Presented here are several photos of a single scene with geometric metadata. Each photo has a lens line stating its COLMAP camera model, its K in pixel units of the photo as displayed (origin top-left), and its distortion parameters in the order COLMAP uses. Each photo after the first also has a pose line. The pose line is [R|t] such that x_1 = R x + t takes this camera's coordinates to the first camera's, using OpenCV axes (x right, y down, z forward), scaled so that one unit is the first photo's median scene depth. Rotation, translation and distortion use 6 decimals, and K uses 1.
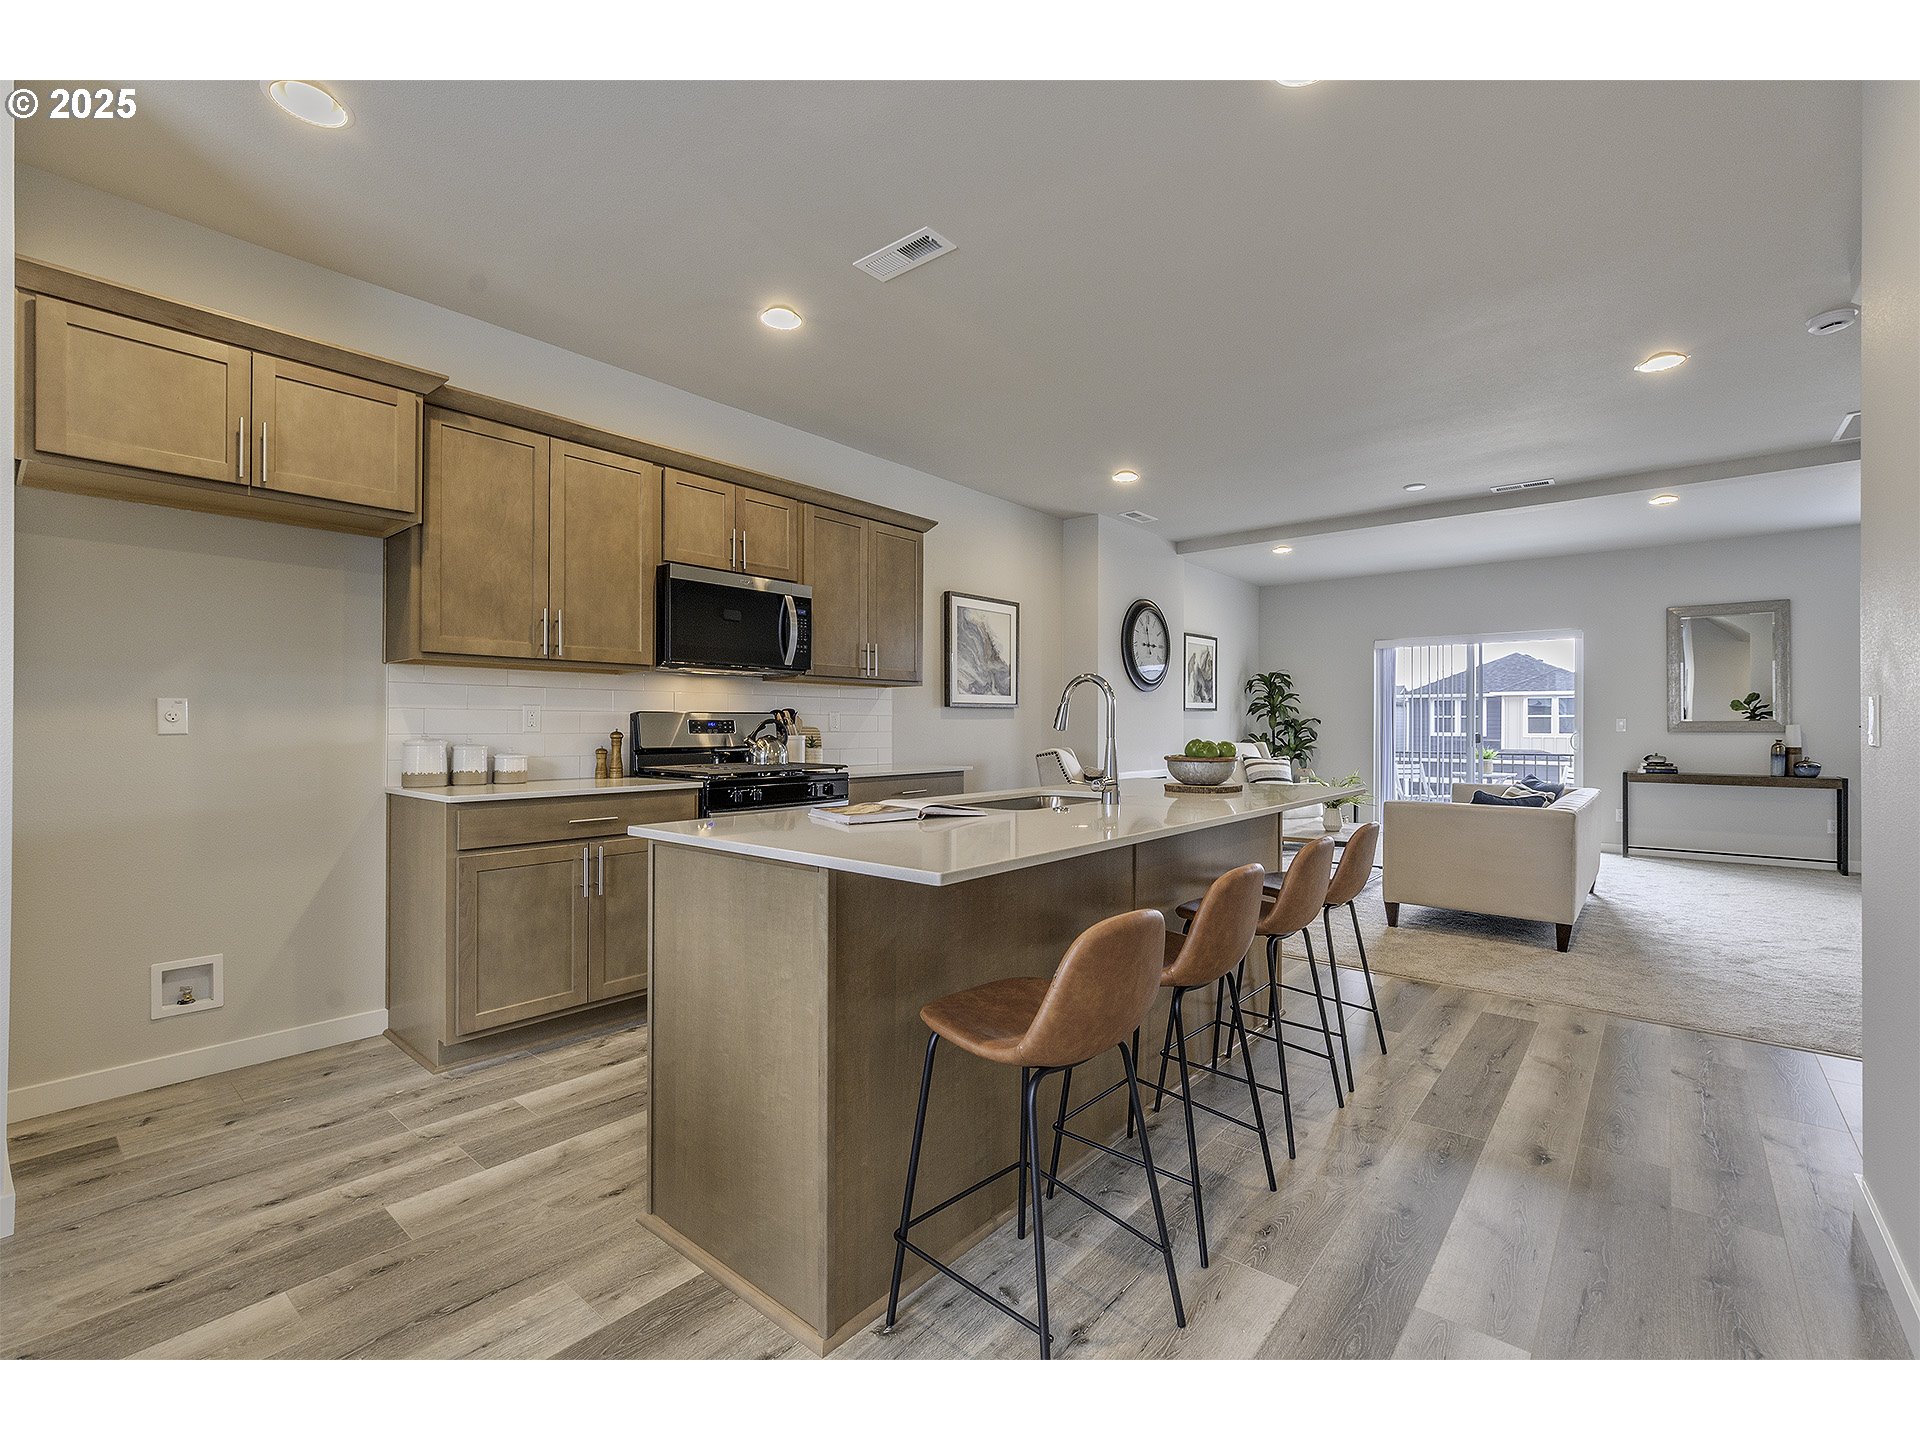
lens RADIAL K [[836.5, 0, 966.6], [0, 836.5, 723.2], [0, 0, 1]] dist [-0.001841, 0.000120]
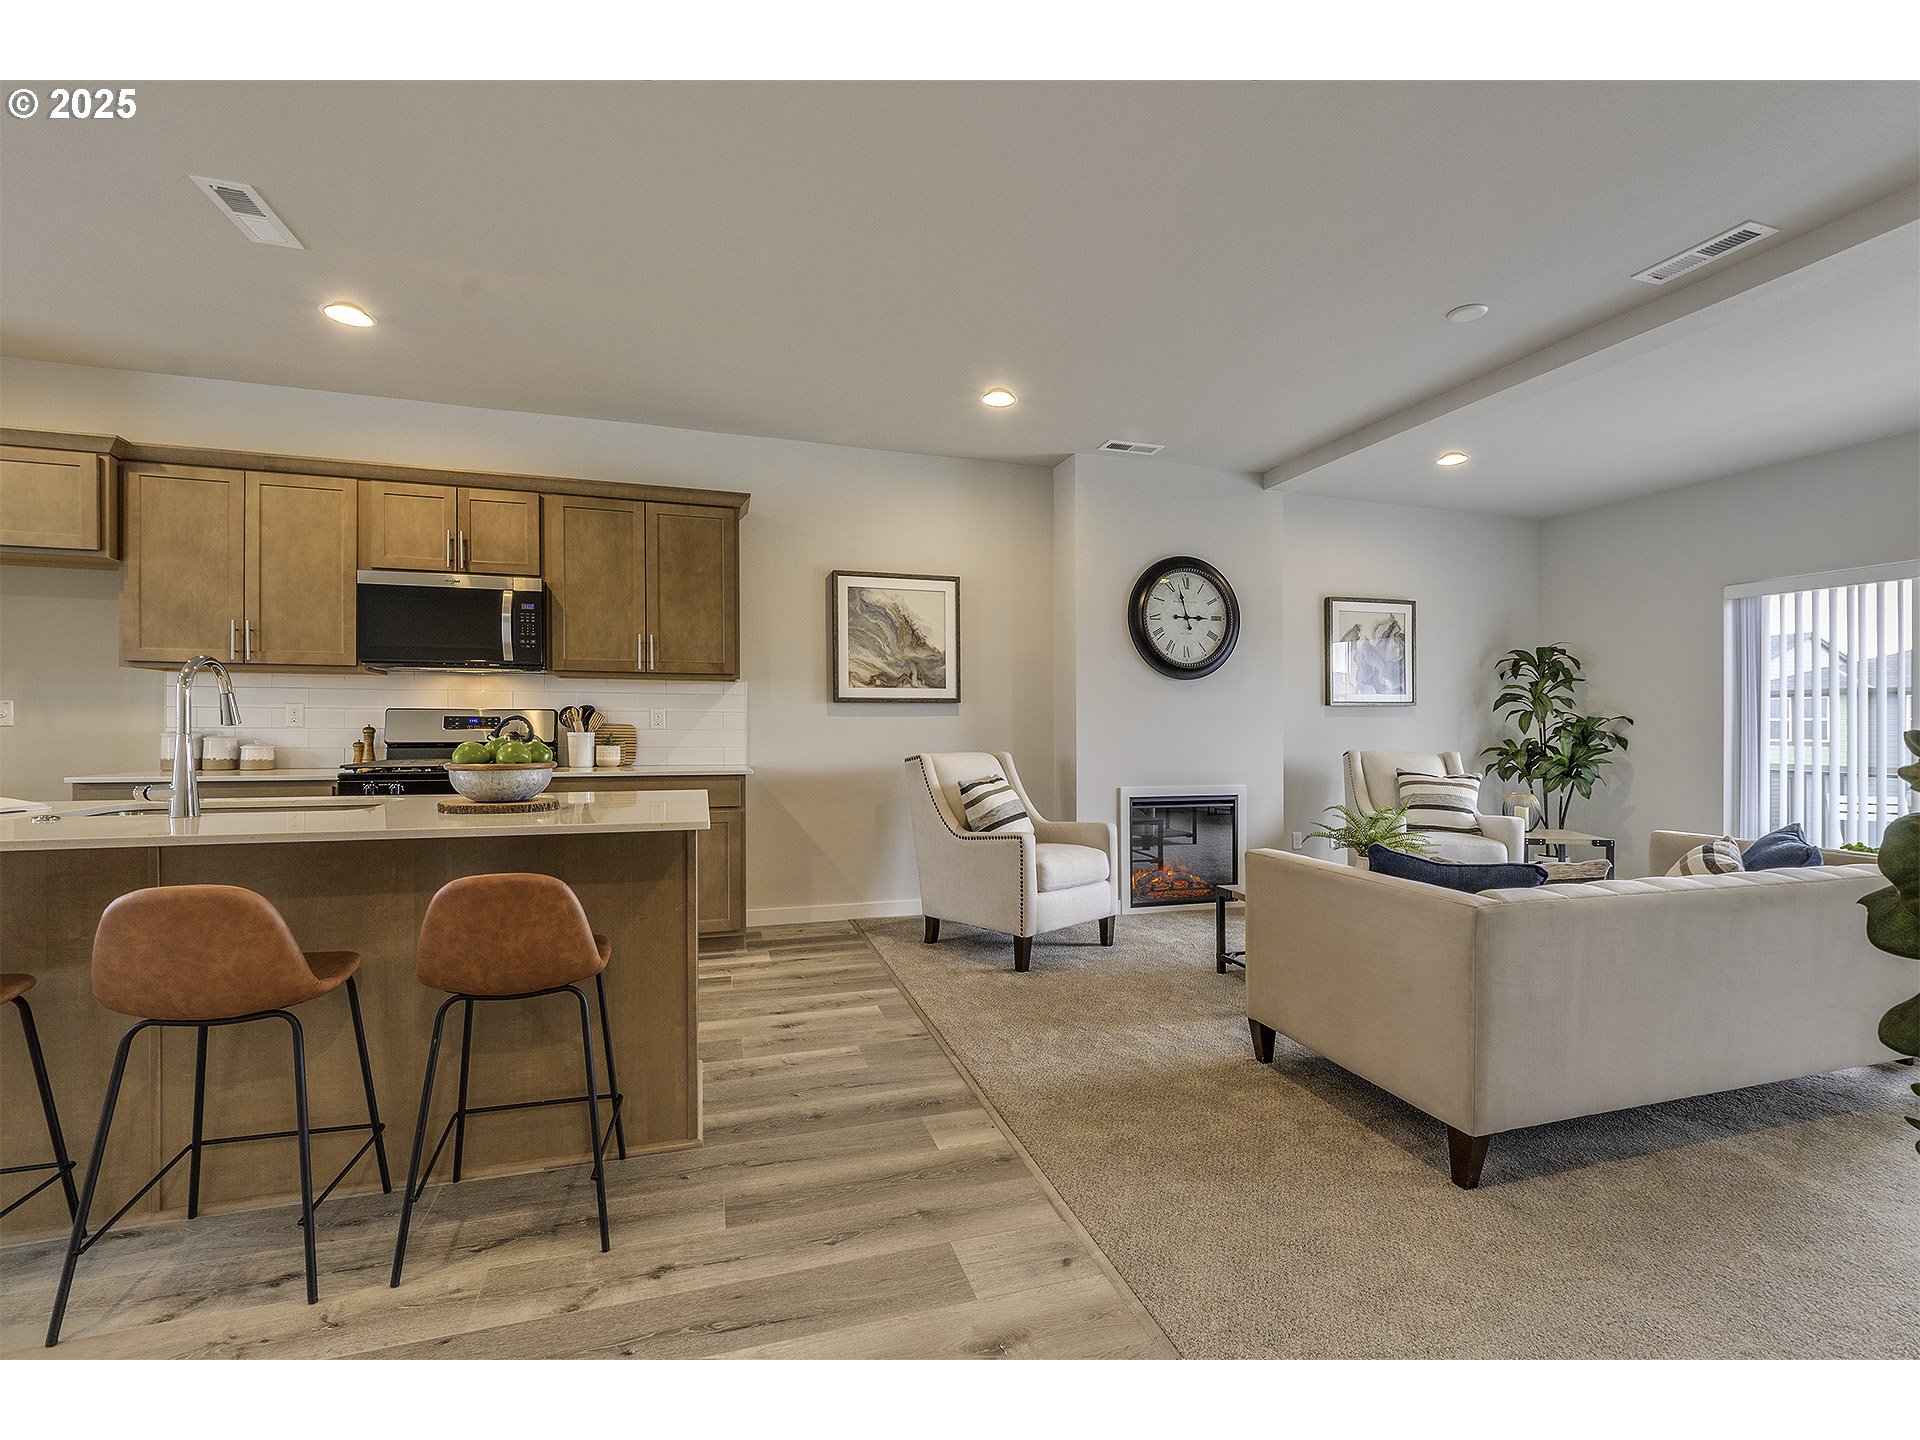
lens RADIAL K [[836.5, 0, 966.6], [0, 836.5, 723.2], [0, 0, 1]] dist [-0.001841, 0.000120]
pose [[0.840601, 0.000345, -0.541654, 0.779806], [-0.001986, 0.999995, -0.002446, 0.005666], [0.541651, 0.003132, 0.840598, 0.461318]]
